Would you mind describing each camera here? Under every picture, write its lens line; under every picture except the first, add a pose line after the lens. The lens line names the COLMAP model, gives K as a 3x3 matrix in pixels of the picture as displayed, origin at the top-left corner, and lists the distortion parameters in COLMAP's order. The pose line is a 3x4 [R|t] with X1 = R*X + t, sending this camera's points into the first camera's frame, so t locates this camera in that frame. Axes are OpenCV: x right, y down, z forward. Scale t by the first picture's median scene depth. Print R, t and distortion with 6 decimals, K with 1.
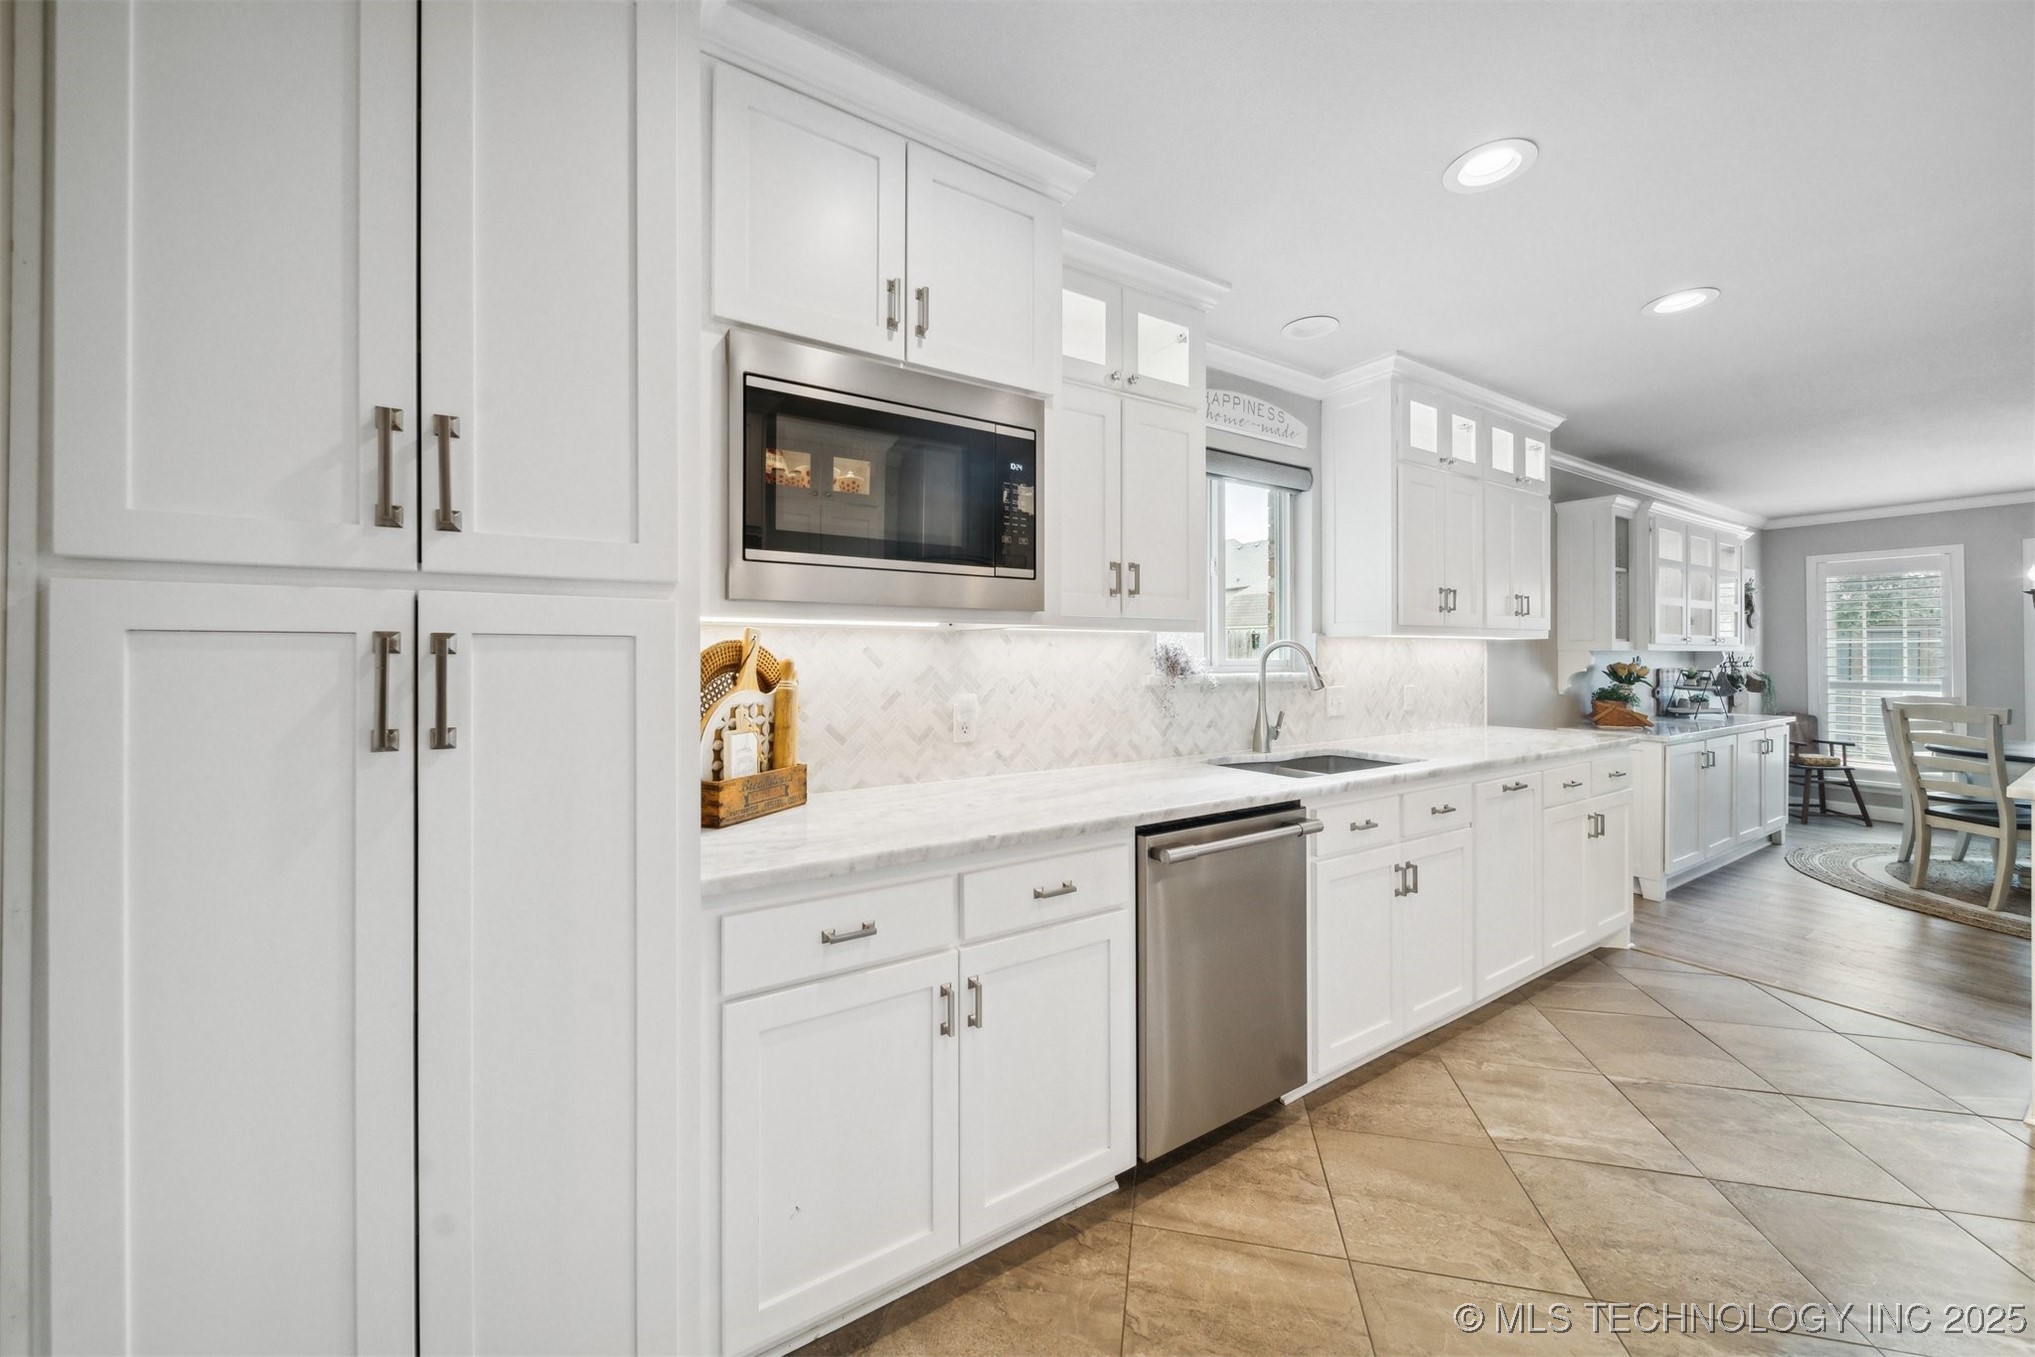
lens RADIAL K [[728.2, 0, 1022.5], [0, 728.2, 658.2], [0, 0, 1]] dist [0.002758, -0.001574]
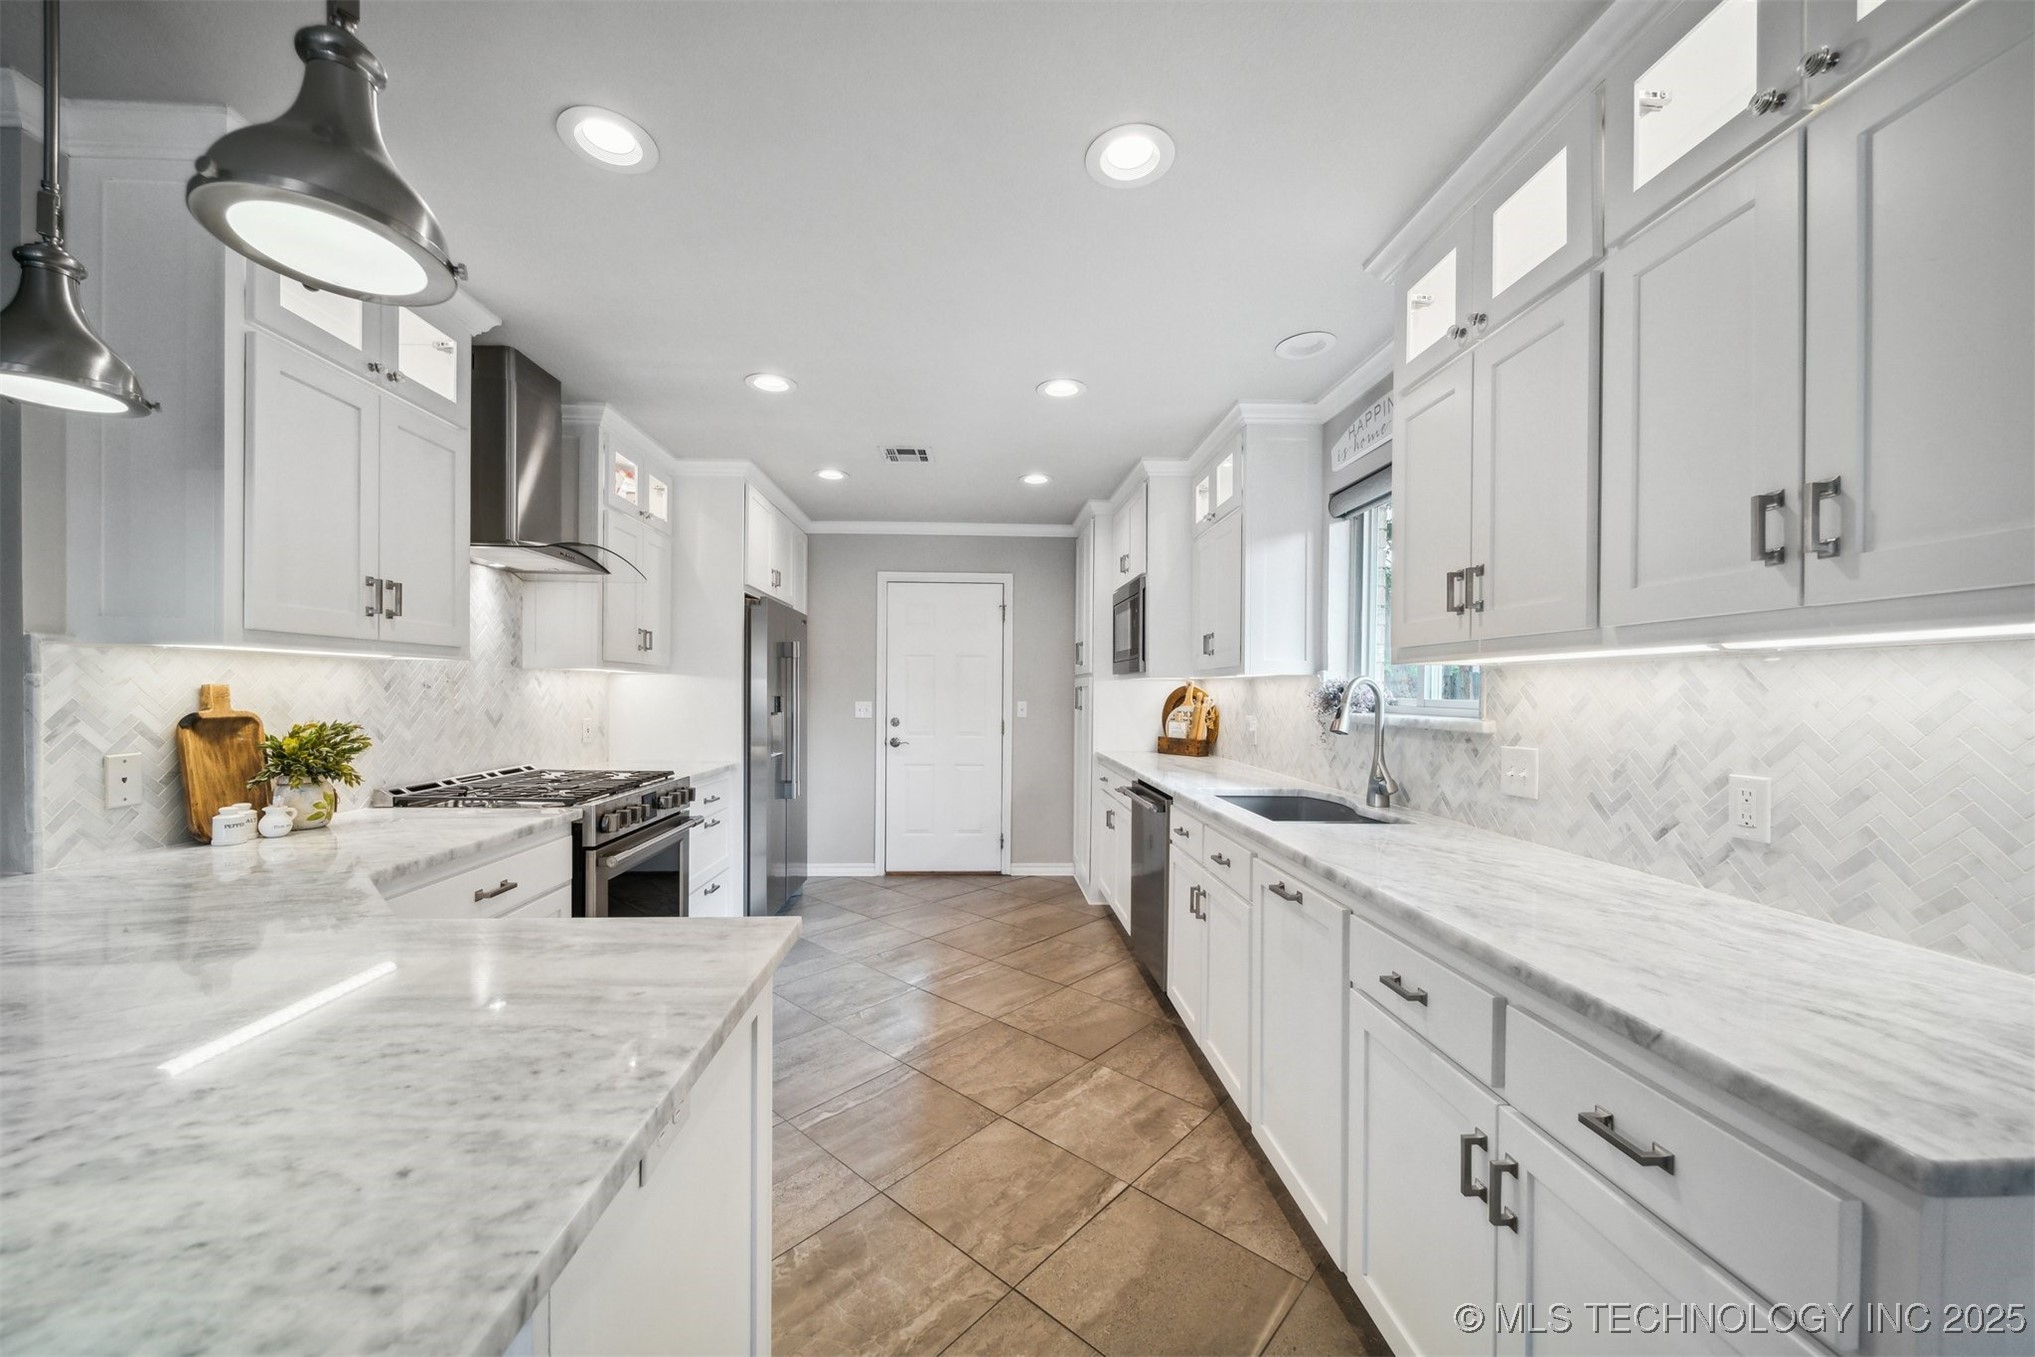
lens RADIAL K [[728.2, 0, 1001.4], [0, 728.2, 697.5], [0, 0, 1]] dist [0.002758, -0.001574]
pose [[-0.496821, 0.005448, -0.867836, 1.565415], [-0.011302, 0.999855, 0.012747, -0.006368], [0.867780, 0.016142, -0.496687, 1.250035]]
